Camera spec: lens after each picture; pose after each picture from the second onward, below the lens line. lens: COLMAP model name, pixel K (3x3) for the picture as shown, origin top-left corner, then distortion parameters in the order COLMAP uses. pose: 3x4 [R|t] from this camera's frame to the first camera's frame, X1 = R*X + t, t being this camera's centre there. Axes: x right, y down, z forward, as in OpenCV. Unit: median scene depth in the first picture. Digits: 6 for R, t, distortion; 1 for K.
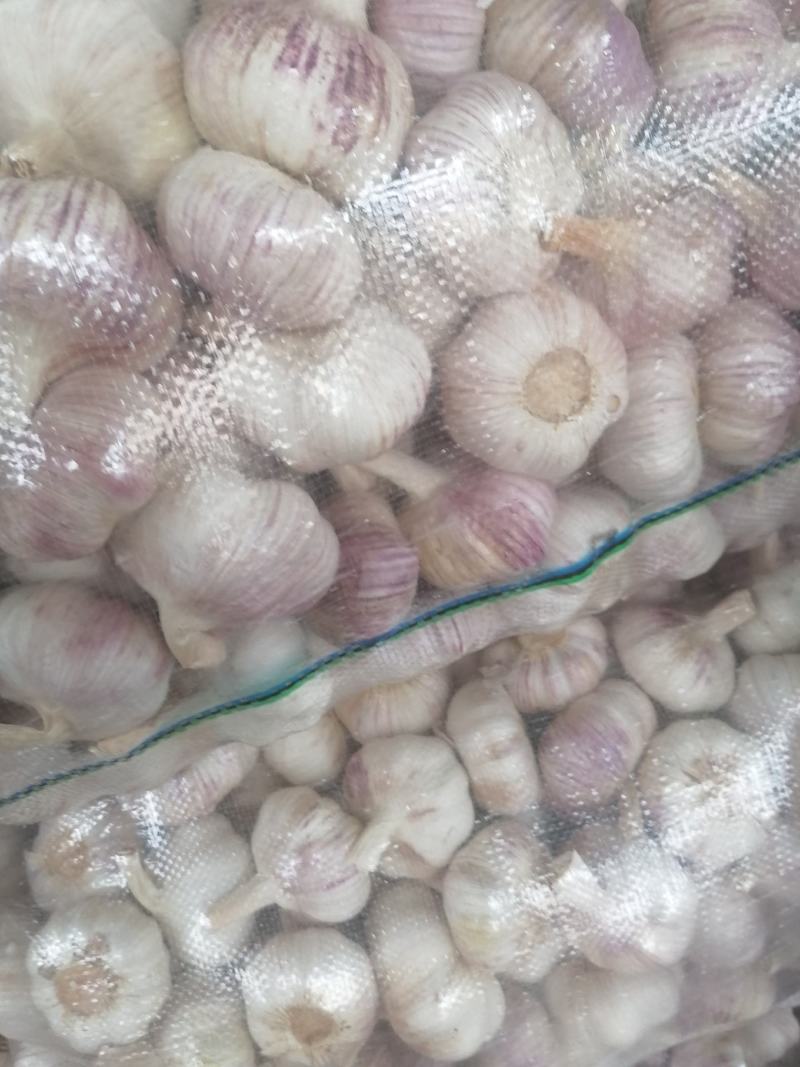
lens RADIAL K [[866.1, 0, 420.8], [0, 866.1, 541.1], [0, 0, 1]] dist [0.097907, -0.149708]
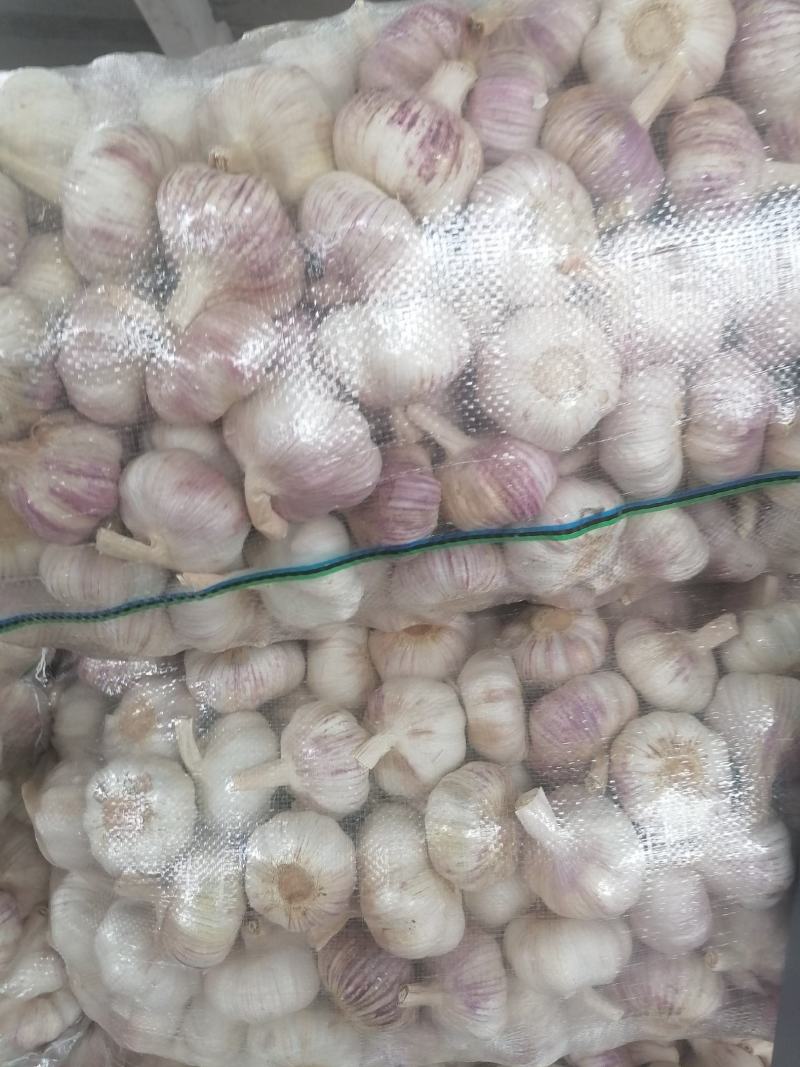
lens RADIAL K [[848.6, 0, 422.6], [0, 848.6, 533.0], [0, 0, 1]] dist [0.098187, -0.156028]
pose [[0.974890, 0.155920, -0.158993, 0.185430], [-0.183135, 0.967554, -0.174072, 0.310818], [0.126693, 0.198818, 0.971813, -0.245092]]
